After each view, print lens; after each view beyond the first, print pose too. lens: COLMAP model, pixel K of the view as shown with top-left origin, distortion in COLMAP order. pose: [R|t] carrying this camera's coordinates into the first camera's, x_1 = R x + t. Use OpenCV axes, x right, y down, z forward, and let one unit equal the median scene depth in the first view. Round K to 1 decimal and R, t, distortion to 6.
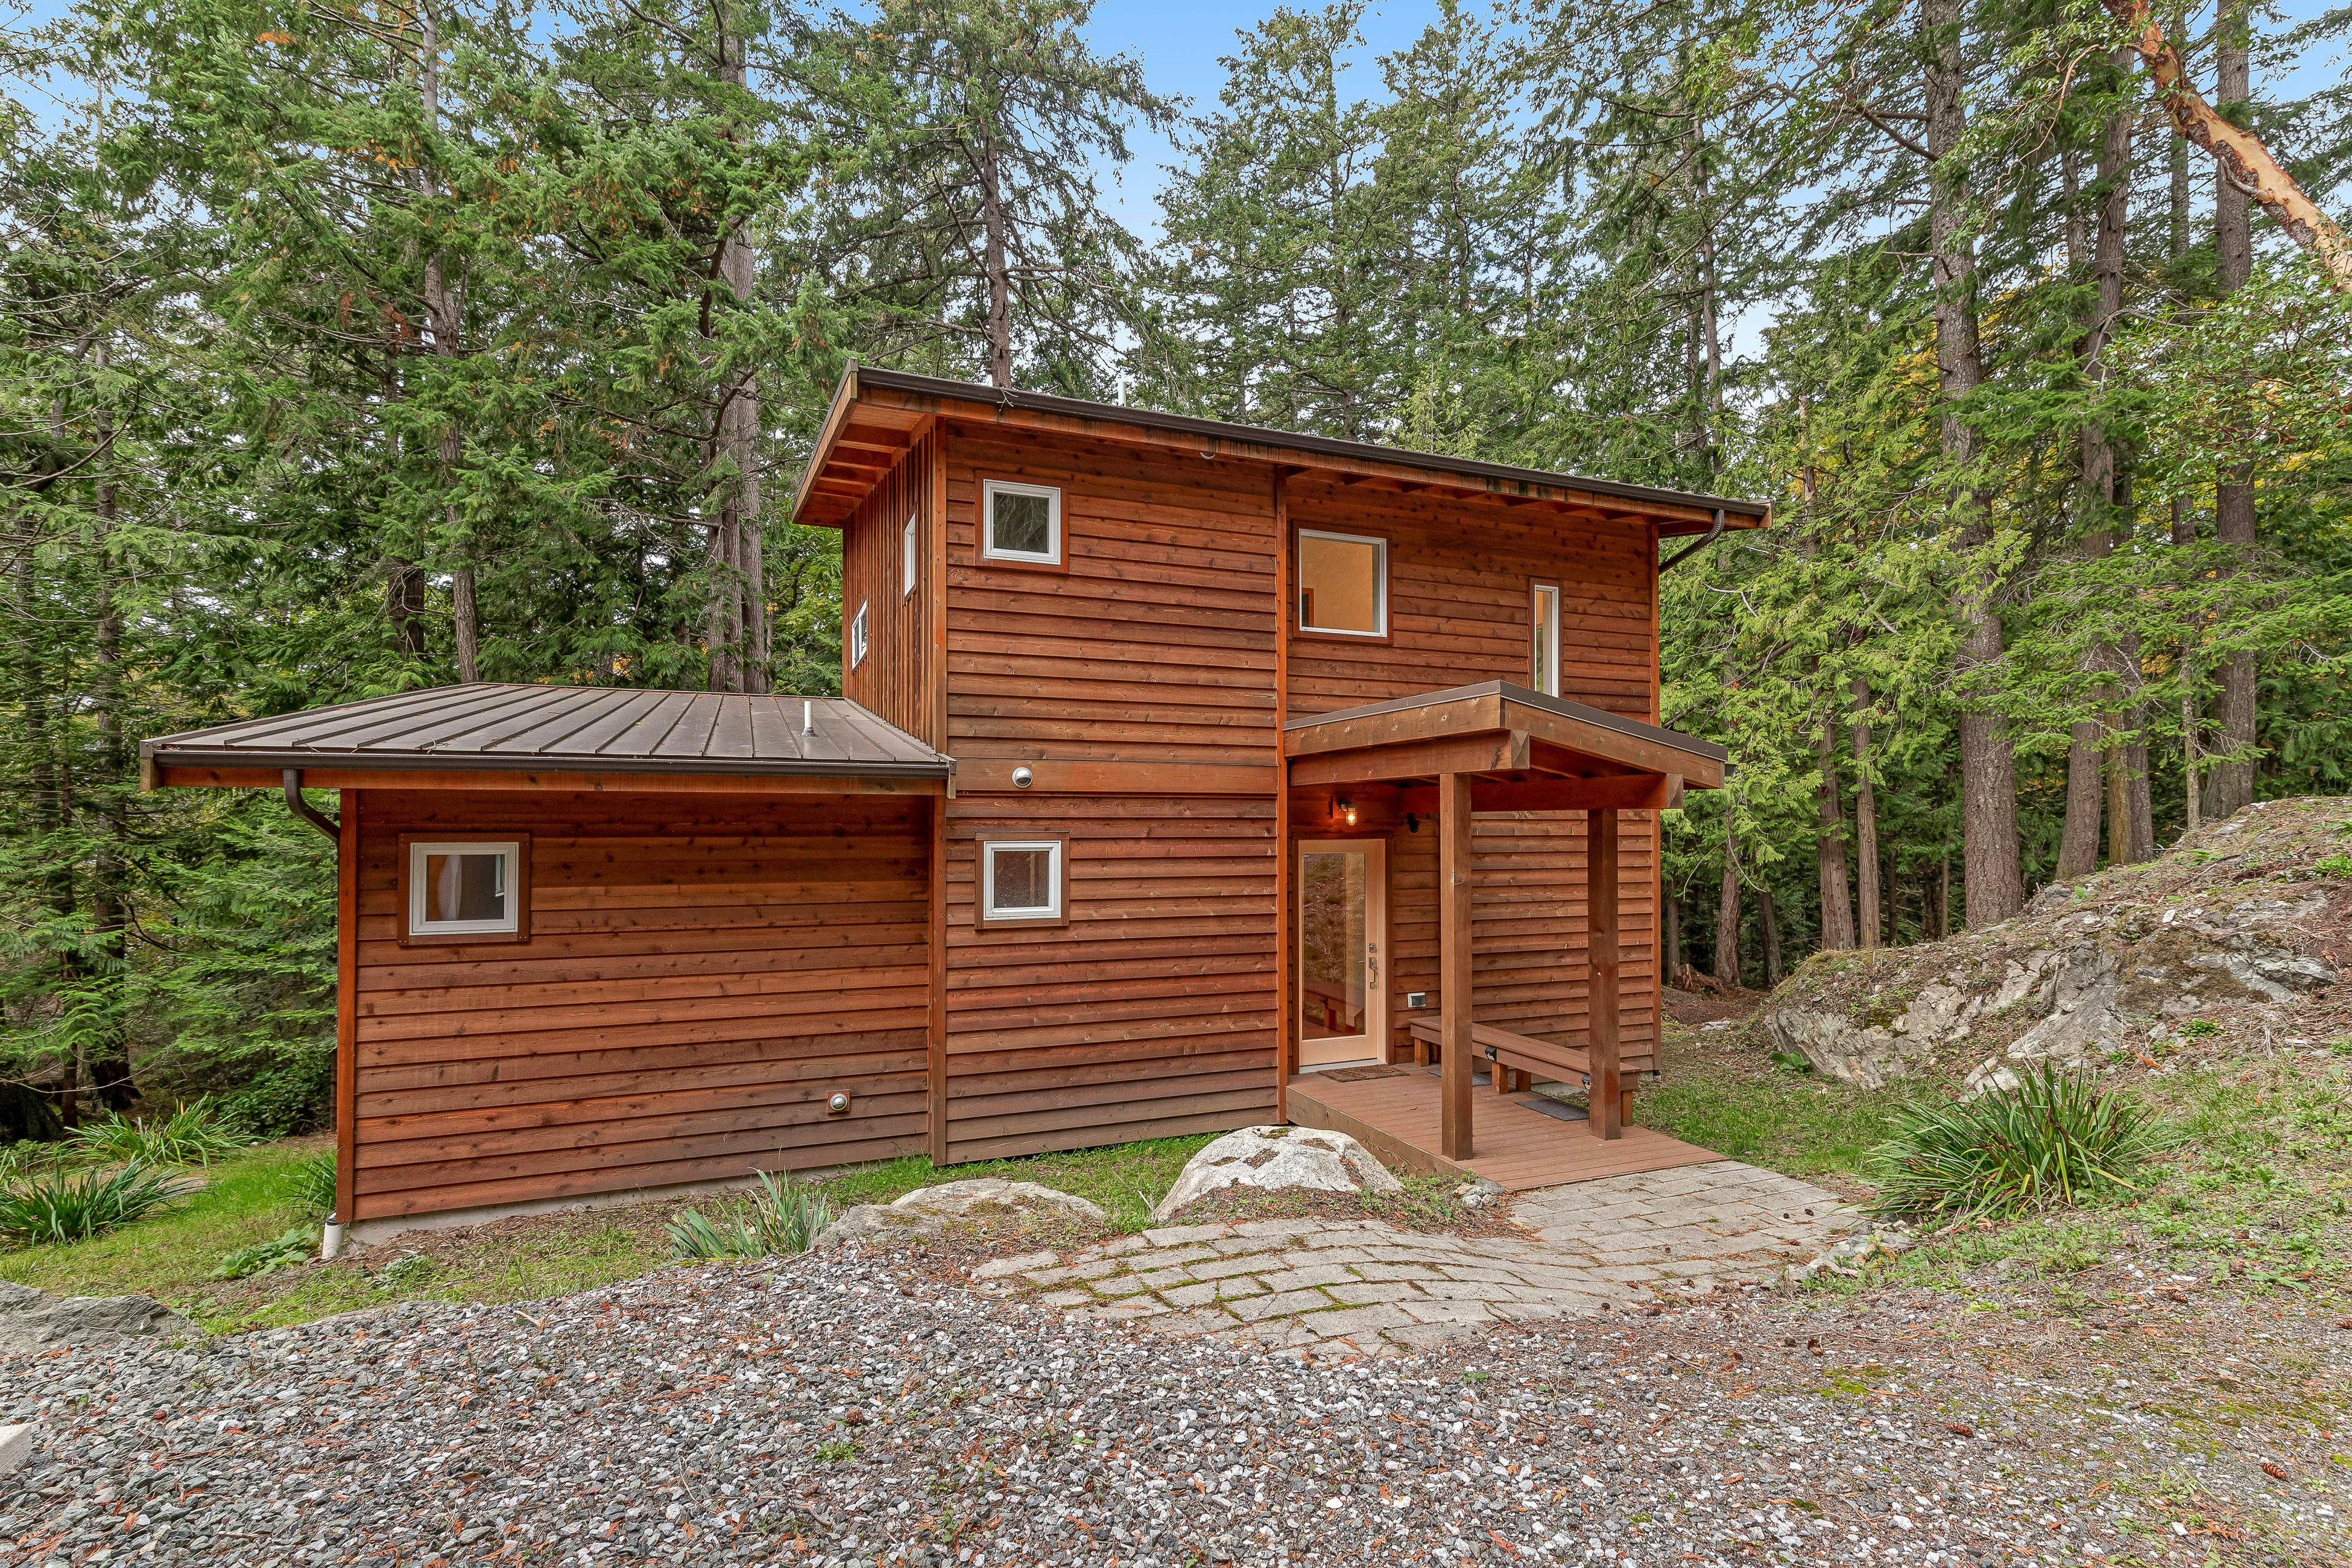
lens RADIAL K [[1032.7, 0, 1167.6], [0, 1032.7, 831.6], [0, 0, 1]] dist [0.005644, 0.000394]
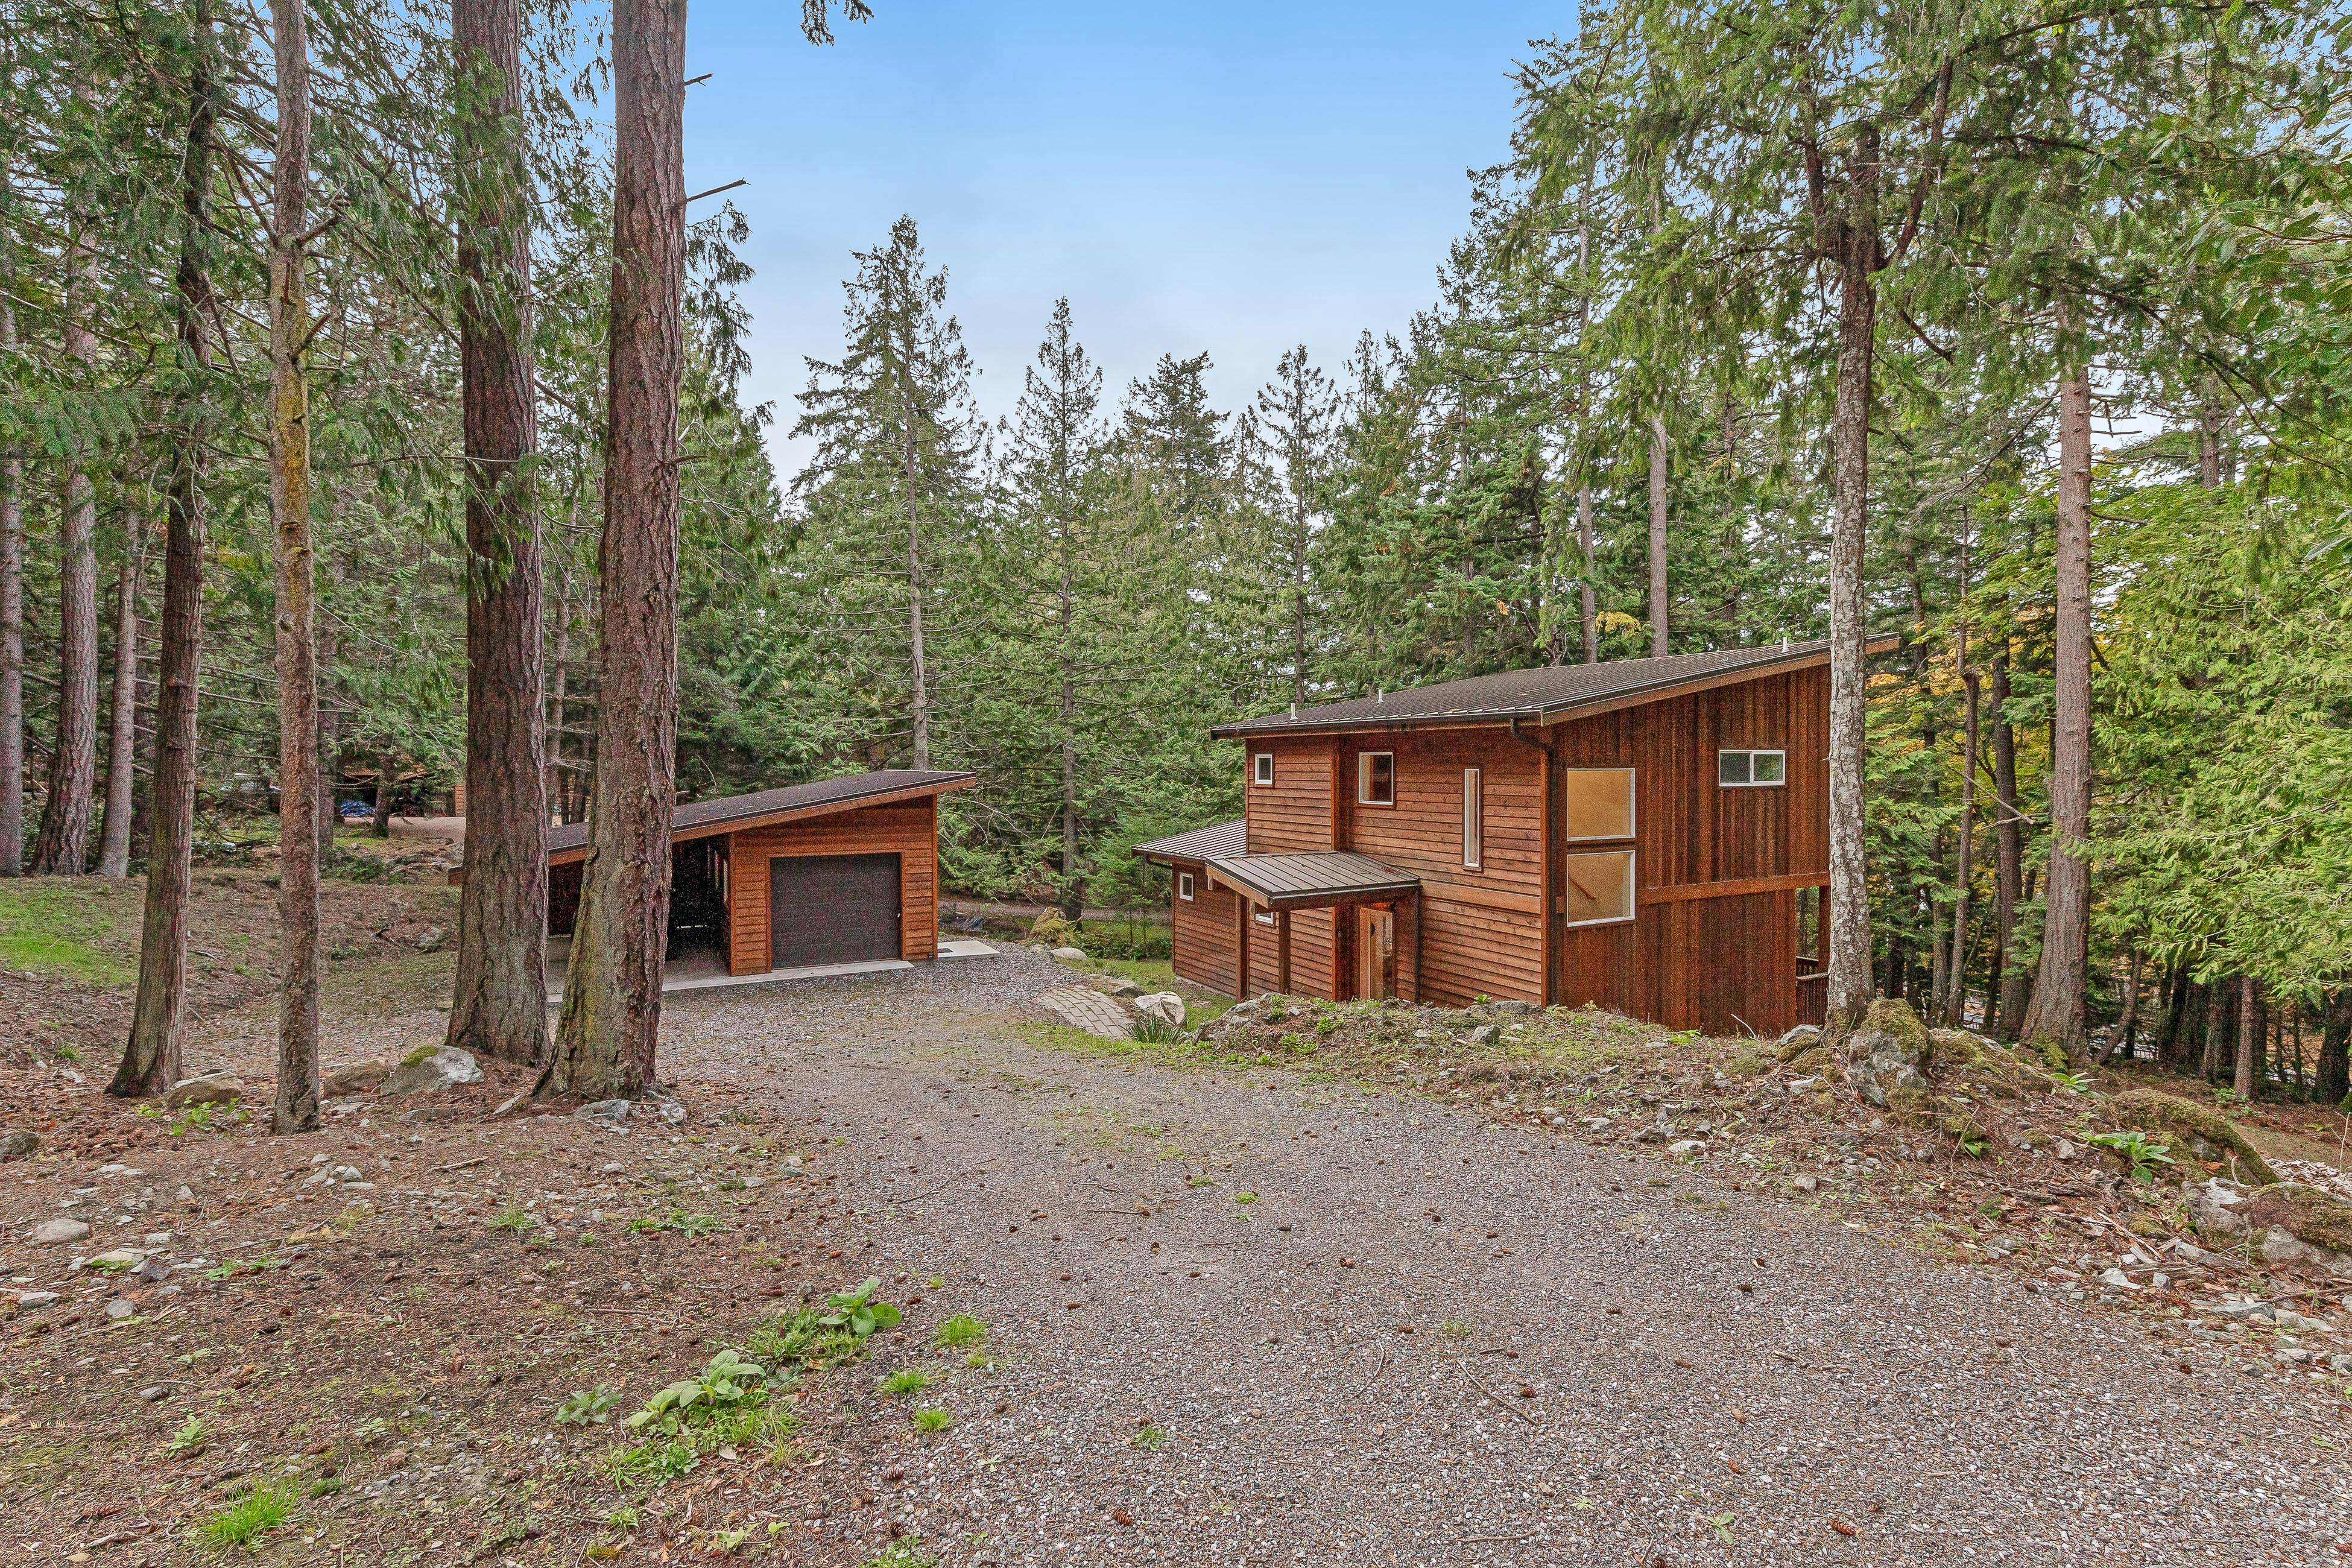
lens RADIAL K [[1032.7, 0, 1167.6], [0, 1032.7, 831.6], [0, 0, 1]] dist [0.005644, 0.000394]
pose [[0.119958, 0.067915, -0.990453, 2.492379], [0.003112, 0.997627, 0.068784, -0.334698], [0.992774, -0.011334, 0.119462, 0.470848]]
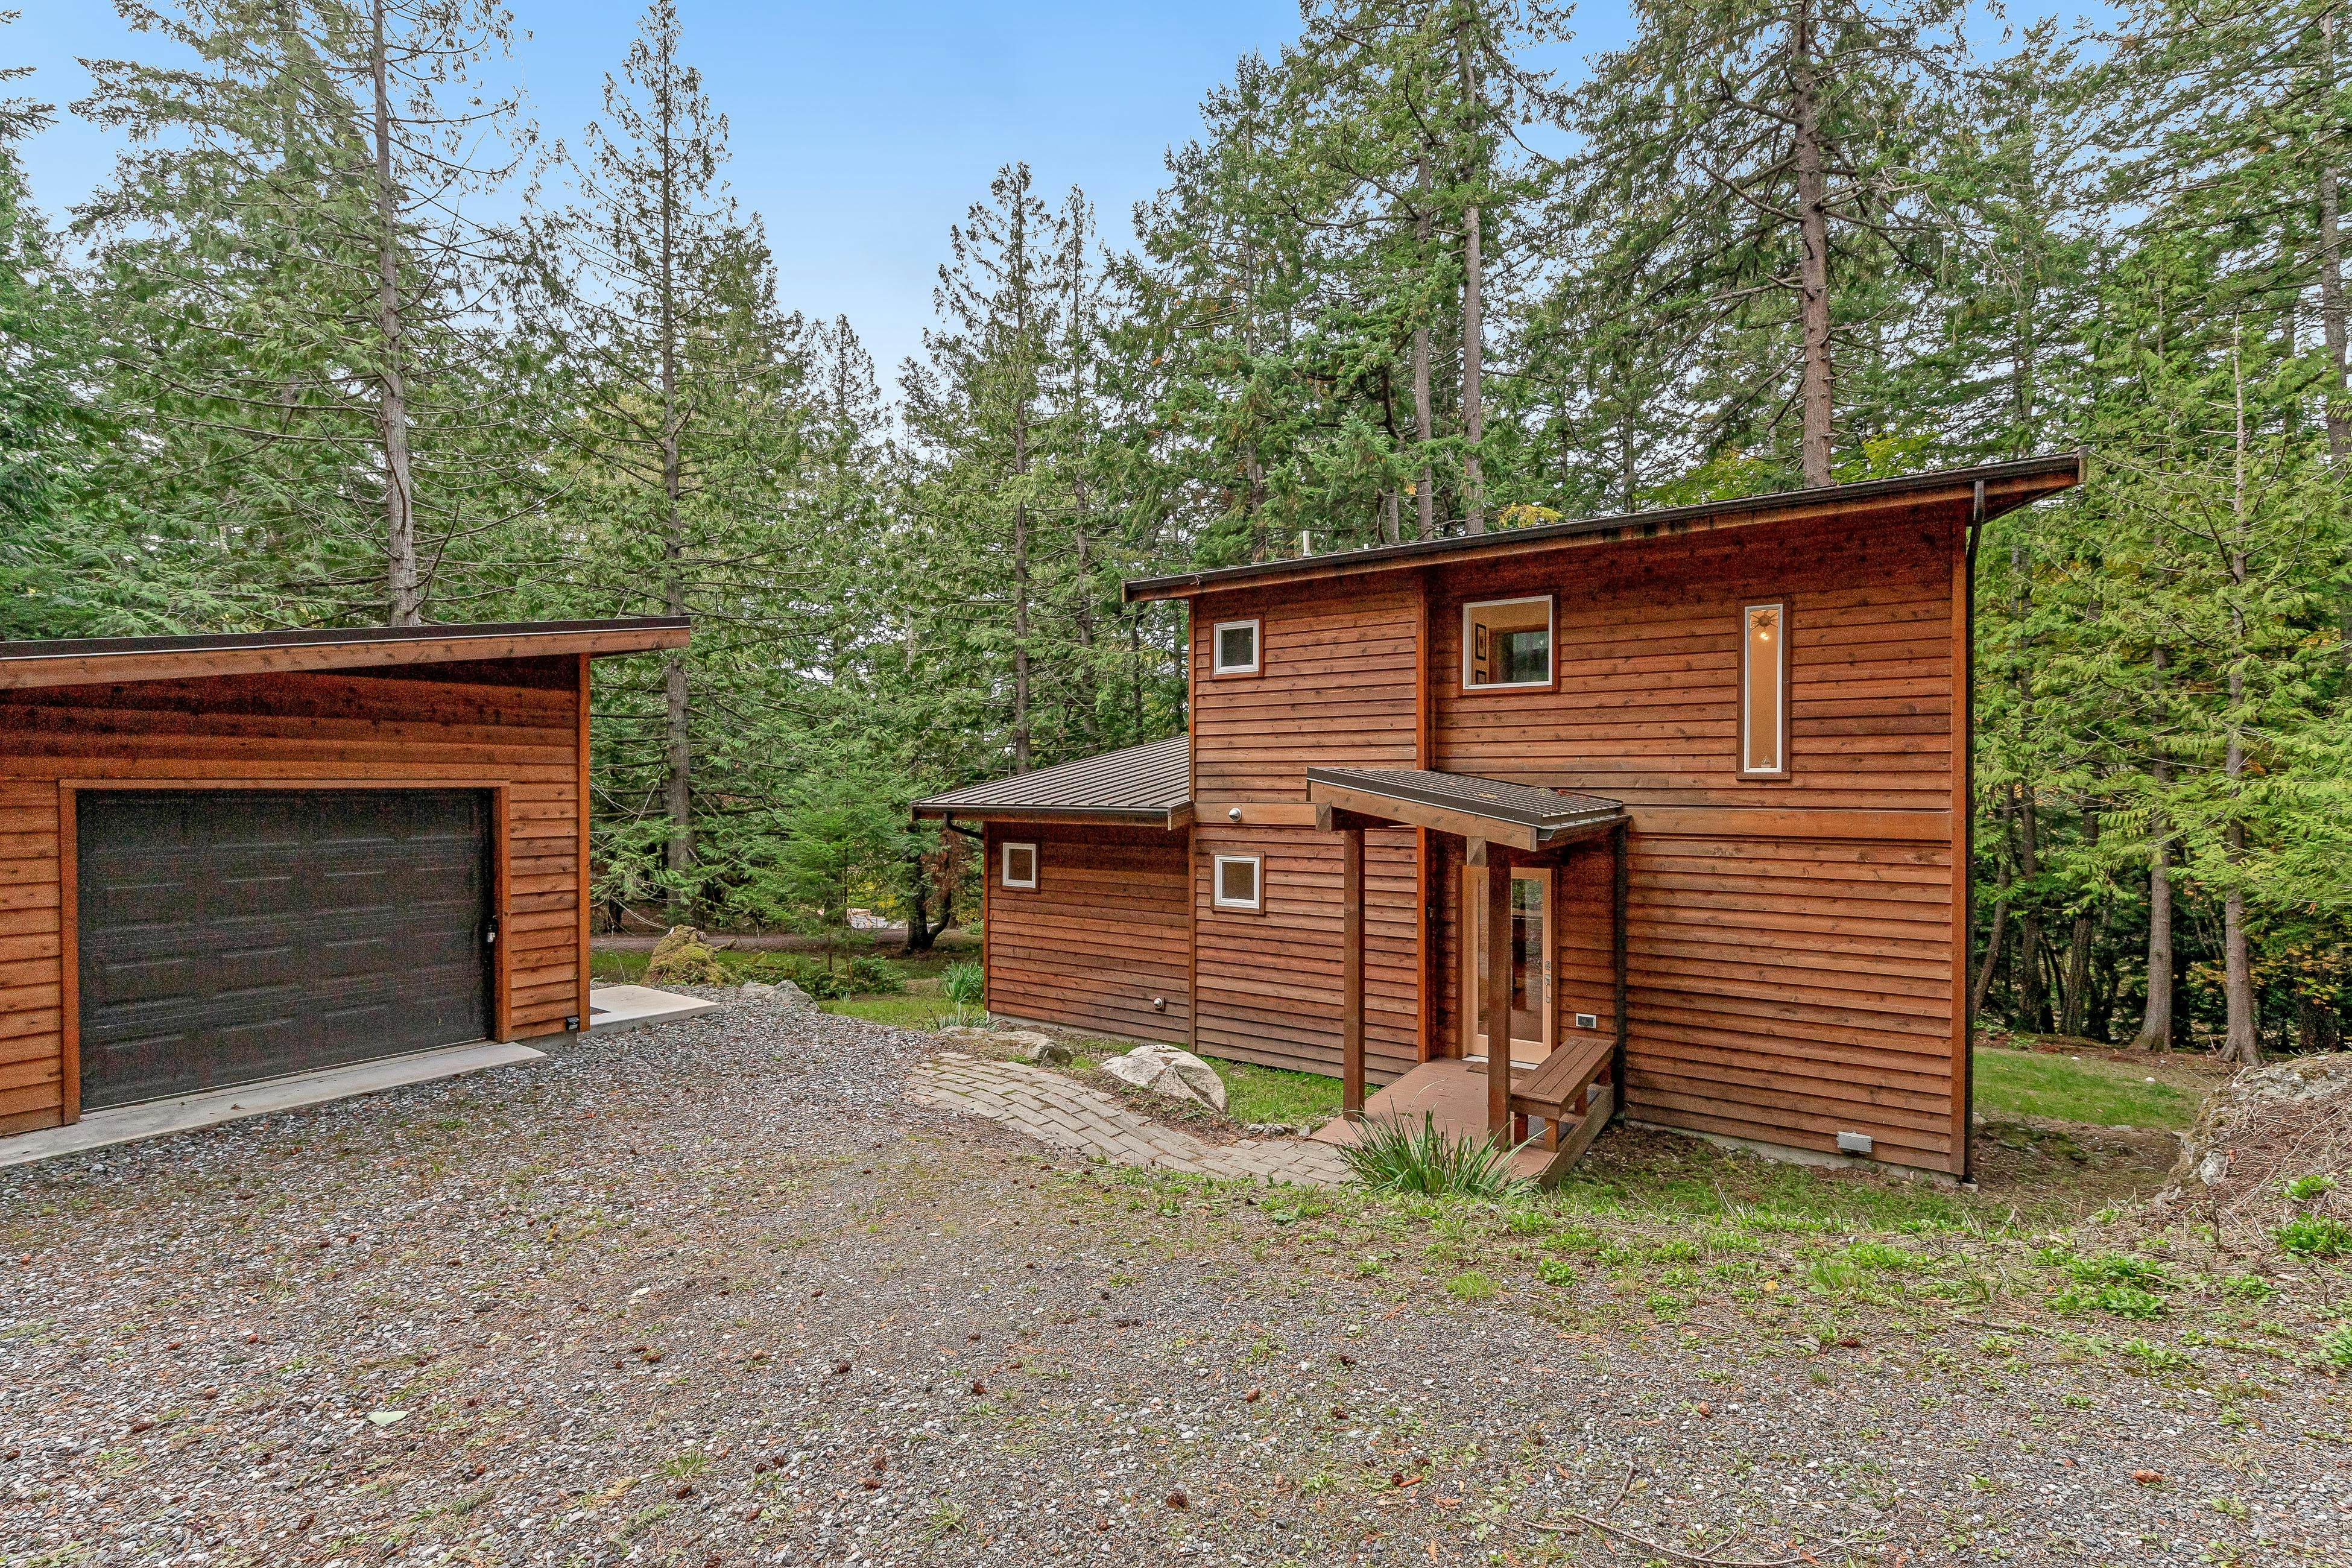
lens RADIAL K [[1020.4, 0, 1176.1], [0, 1020.4, 822.8], [0, 0, 1]] dist [0.003529, 0.000232]
pose [[0.572267, 0.033771, -0.819372, 1.090884], [-0.003417, 0.999241, 0.038799, -0.103017], [0.820060, -0.019404, 0.571948, 0.066150]]
